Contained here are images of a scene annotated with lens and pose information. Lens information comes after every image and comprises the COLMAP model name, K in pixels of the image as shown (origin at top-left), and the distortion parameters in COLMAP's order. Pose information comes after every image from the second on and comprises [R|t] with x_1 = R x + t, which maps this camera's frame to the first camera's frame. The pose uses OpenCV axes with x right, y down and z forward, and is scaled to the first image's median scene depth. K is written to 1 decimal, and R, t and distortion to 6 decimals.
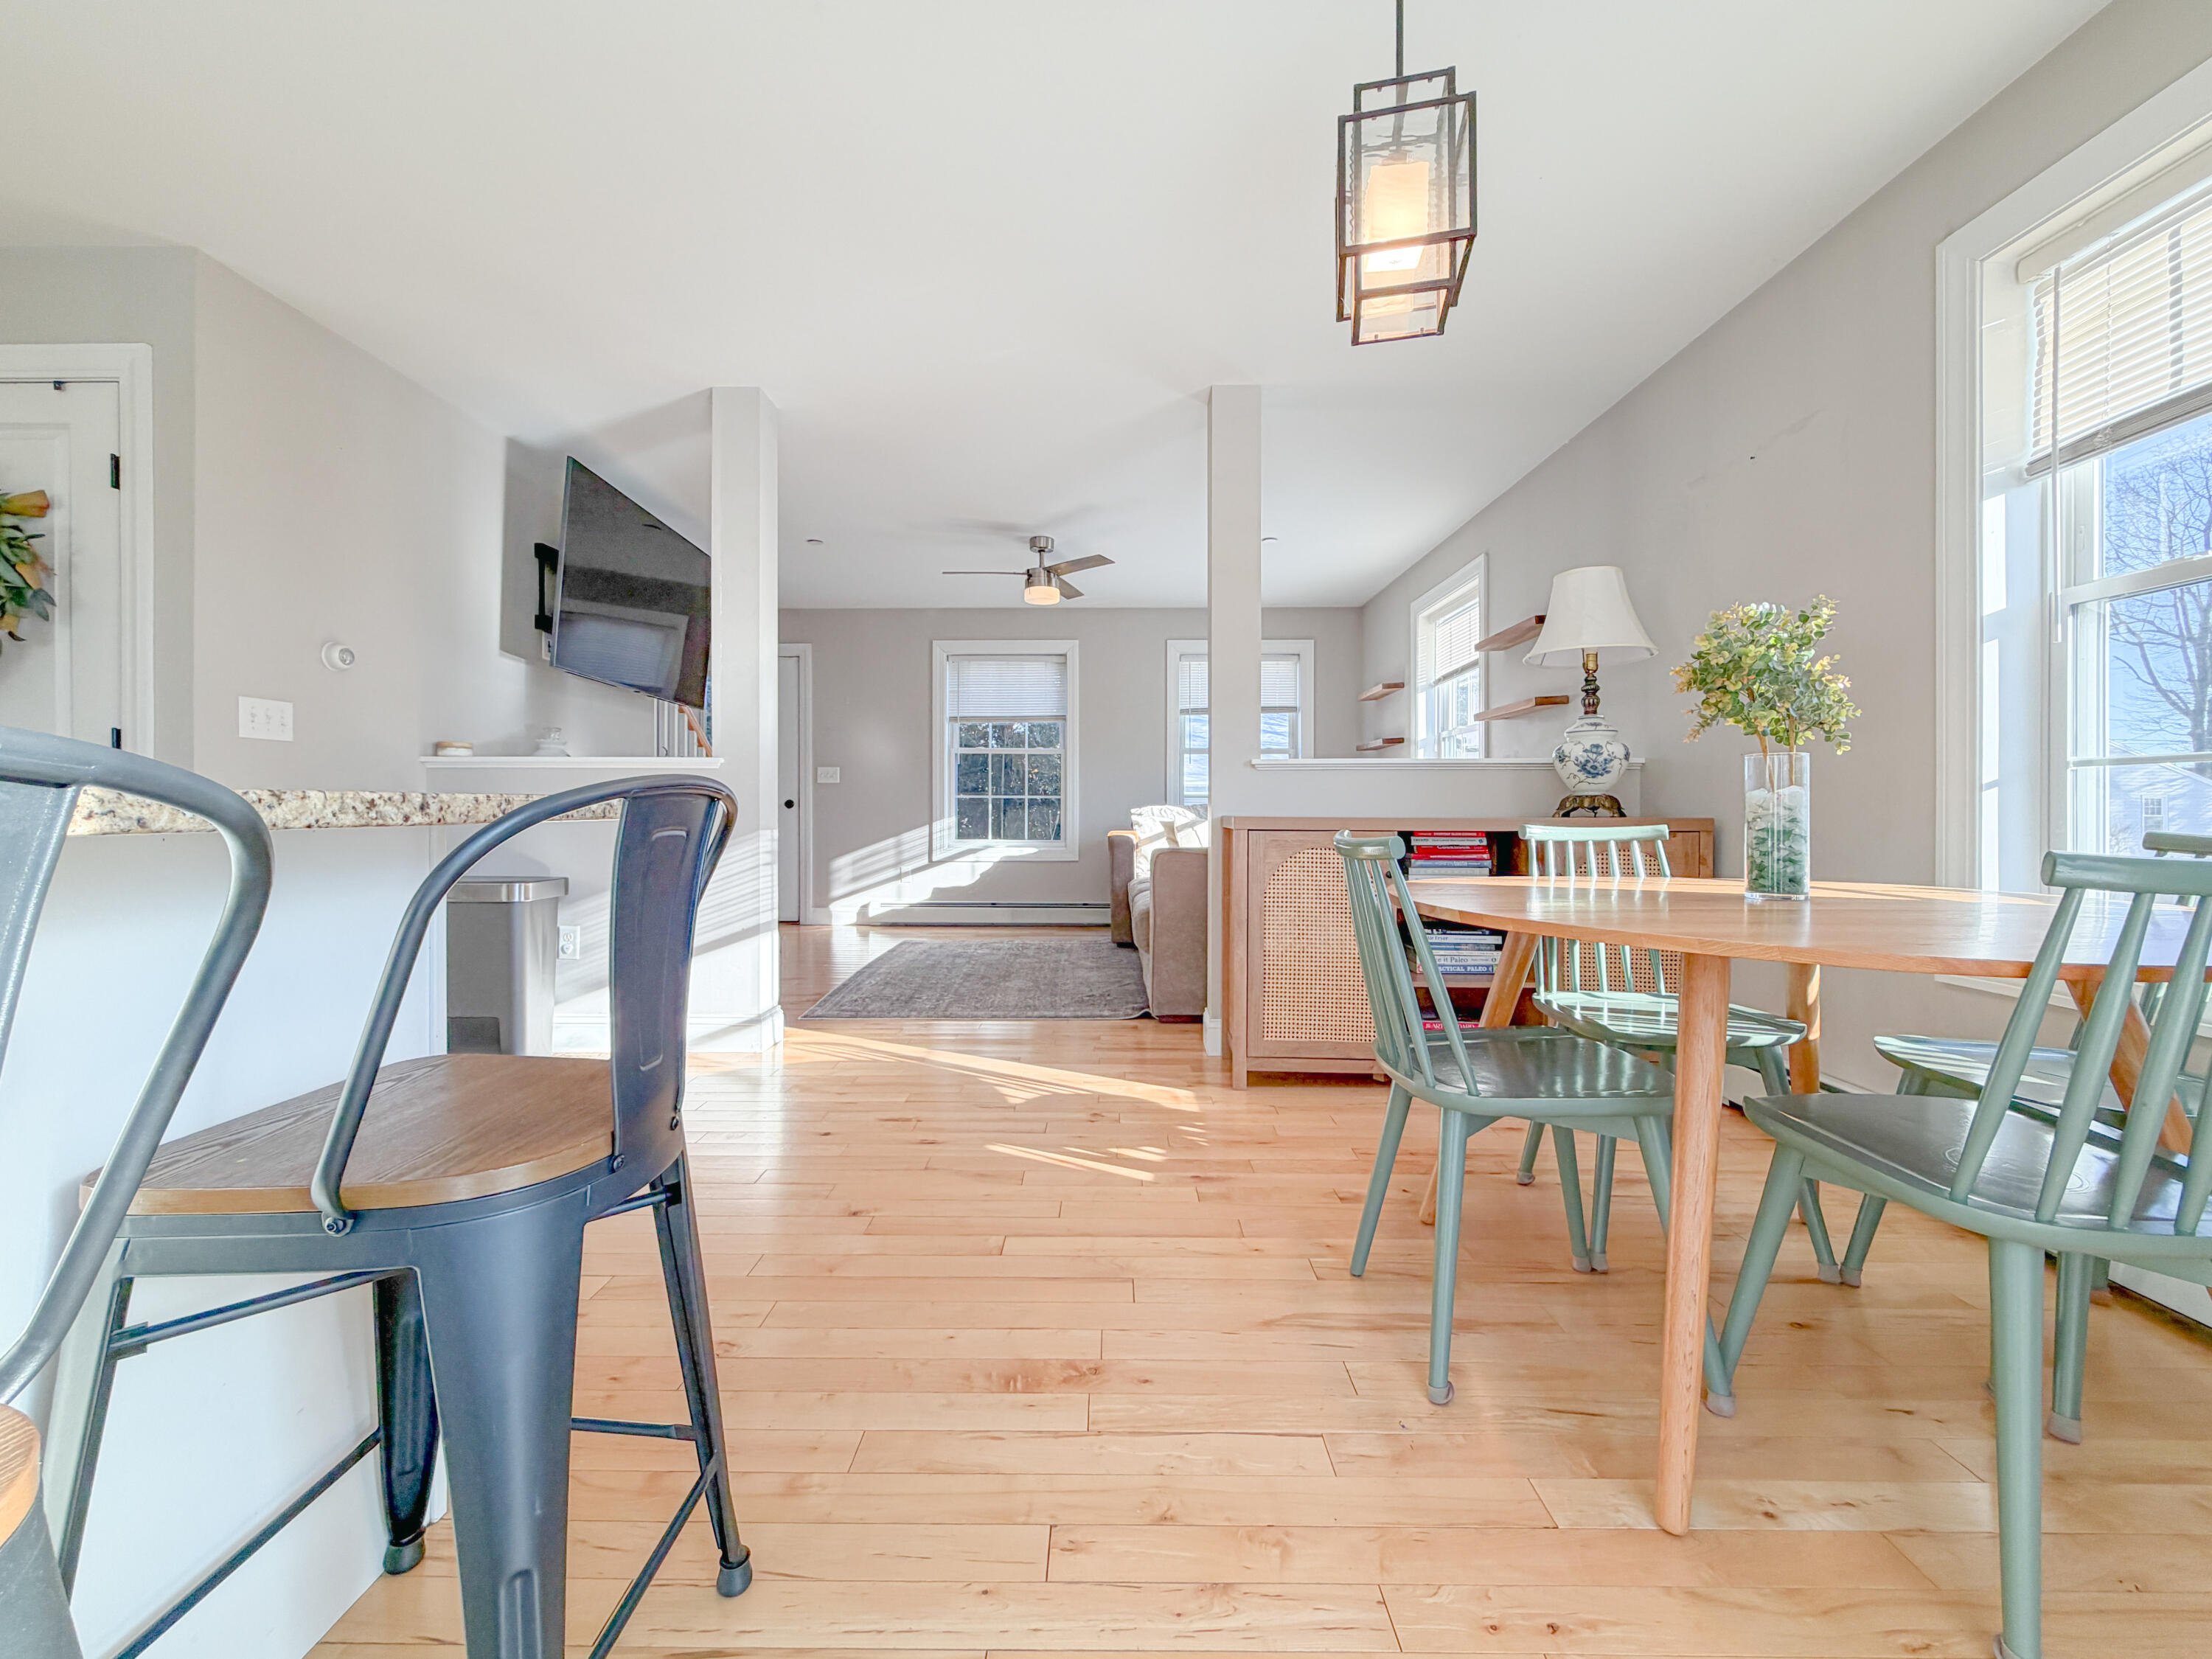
lens RADIAL K [[883.5, 0, 1096.6], [0, 883.5, 818.1], [0, 0, 1]] dist [-0.000112, 0.000269]
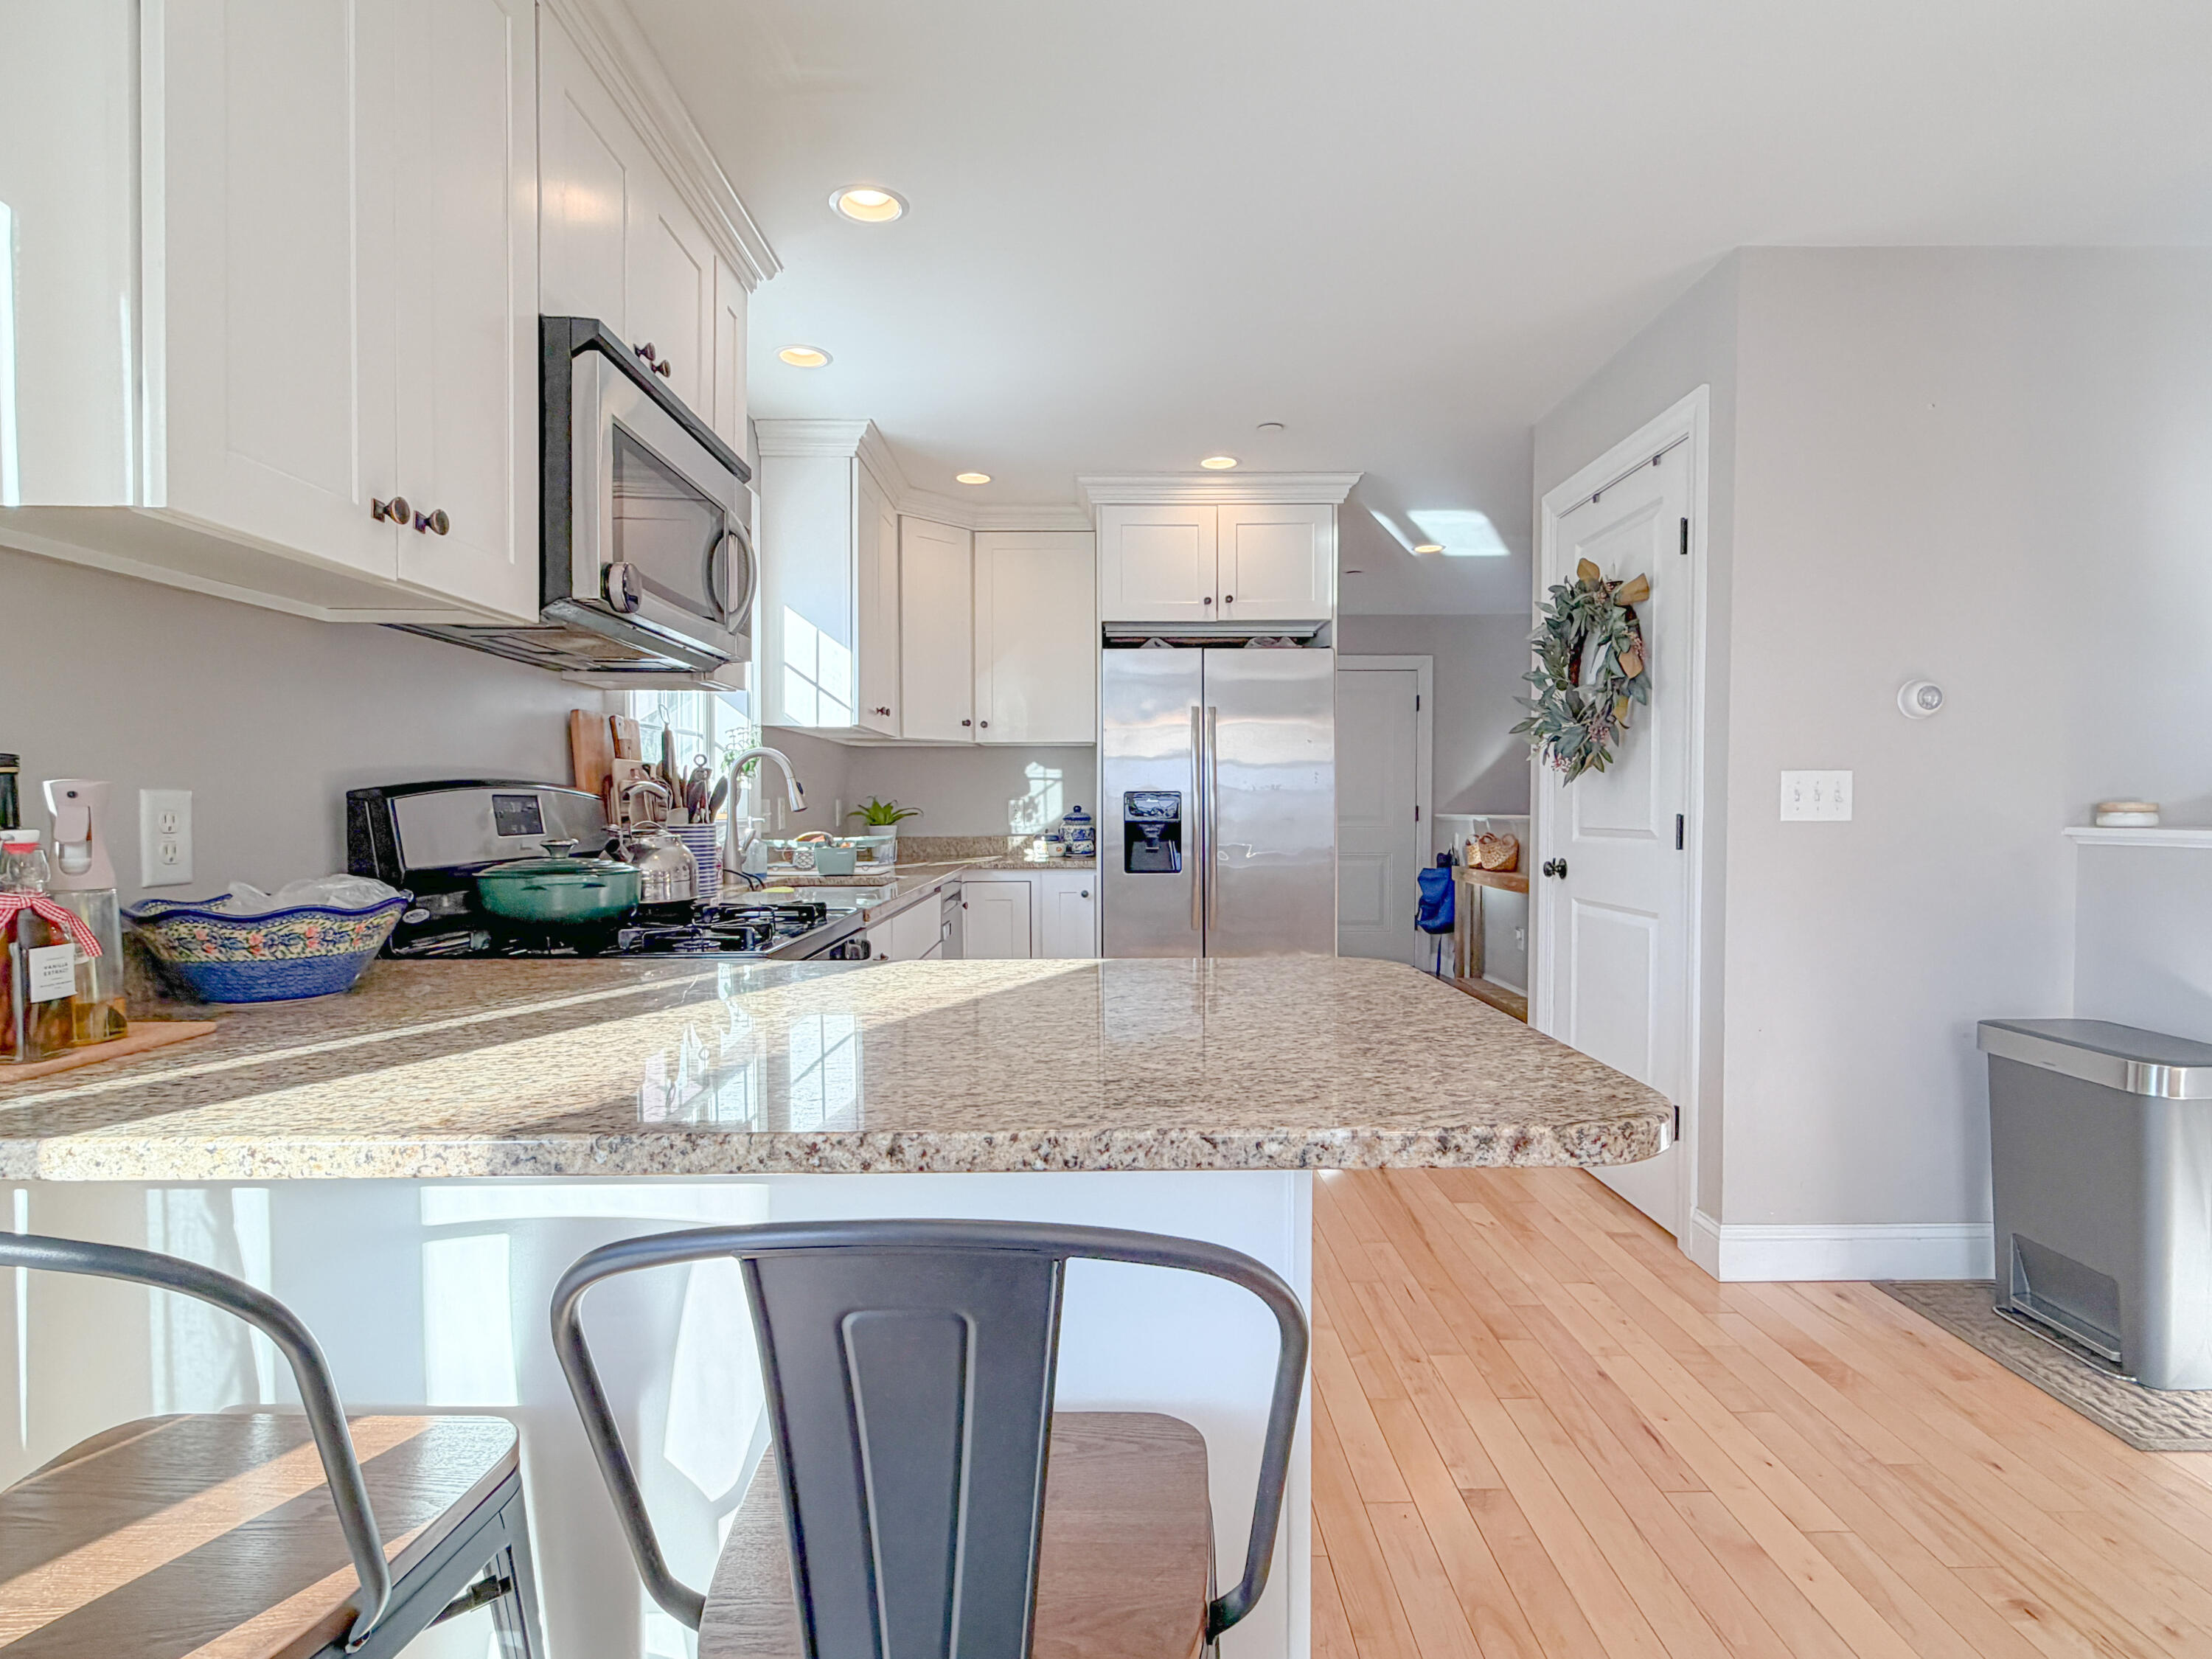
lens RADIAL K [[1143.9, 0, 1107.3], [0, 1143.9, 842.3], [0, 0, 1]] dist [0.003071, 0.000550]
pose [[0.022746, 0.026907, -0.999379, 0.074870], [-0.008759, 0.999605, 0.026714, -0.100139], [0.999703, 0.008146, 0.022973, 0.374509]]
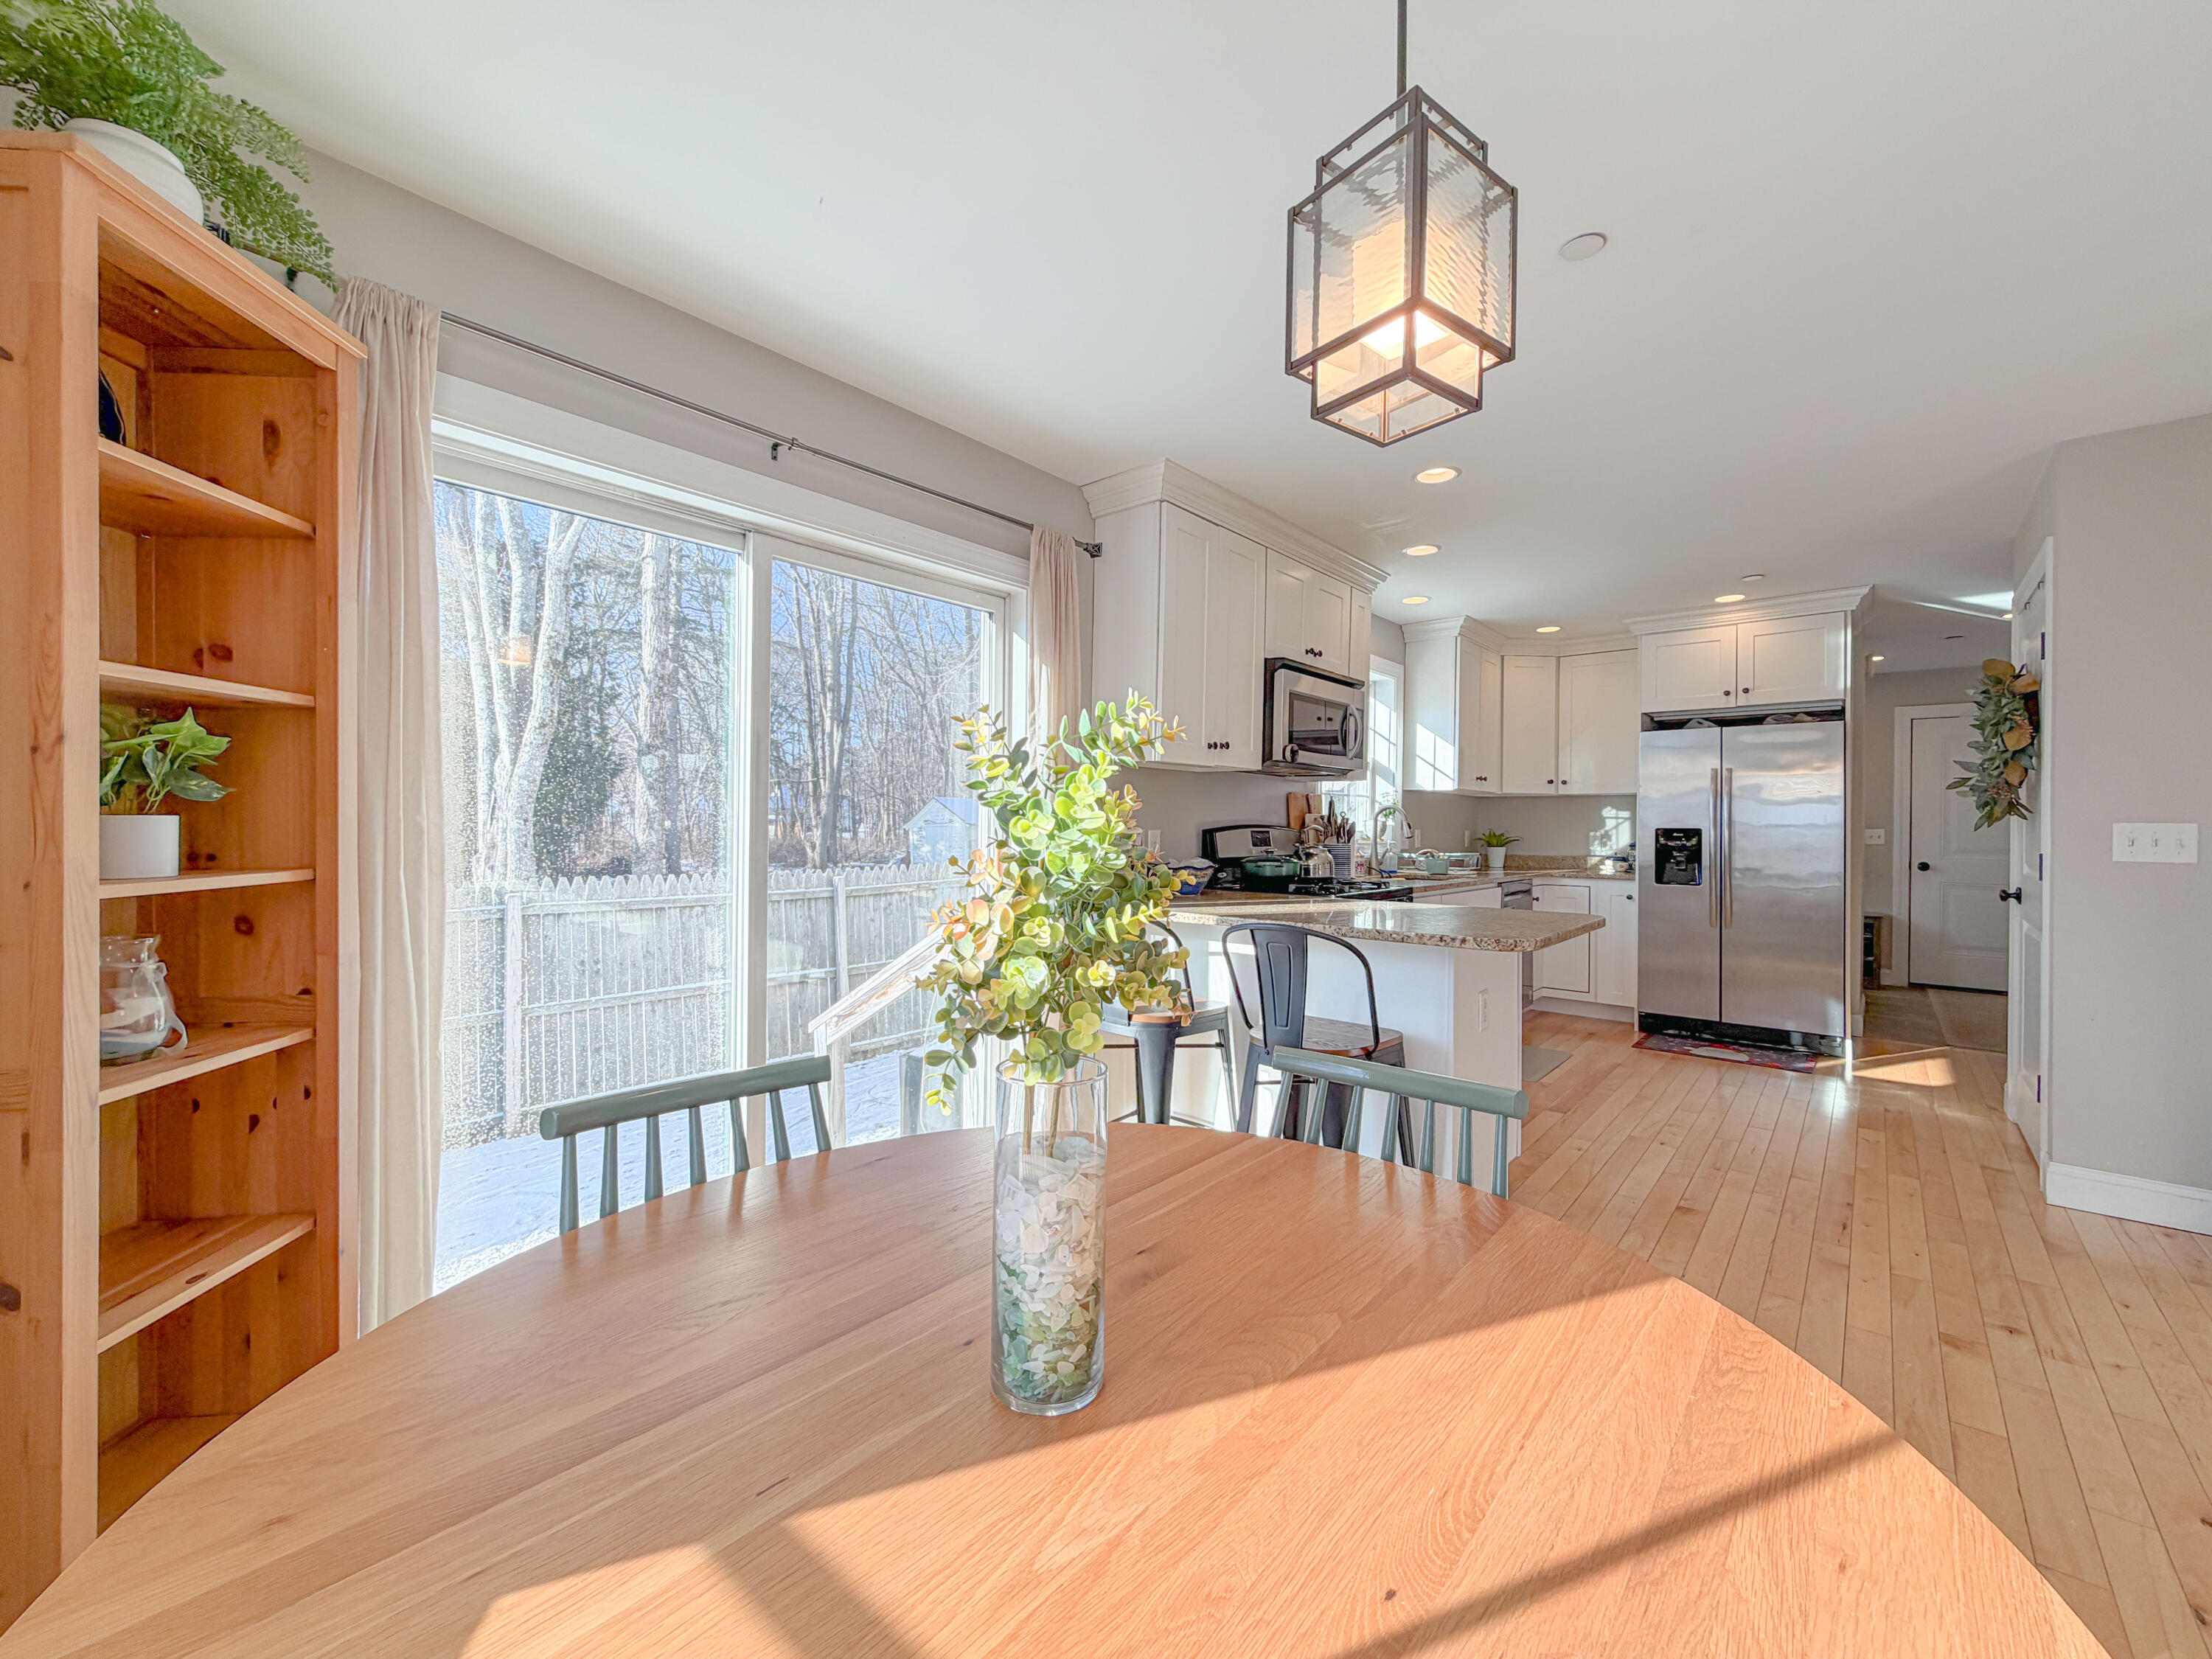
lens RADIAL K [[883.5, 0, 1096.6], [0, 883.5, 818.1], [0, 0, 1]] dist [-0.000112, 0.000269]
pose [[-0.651600, -0.018051, -0.758348, 0.657525], [-0.021804, 0.999749, -0.005062, -0.117071], [0.758249, 0.013237, -0.651830, 0.792197]]
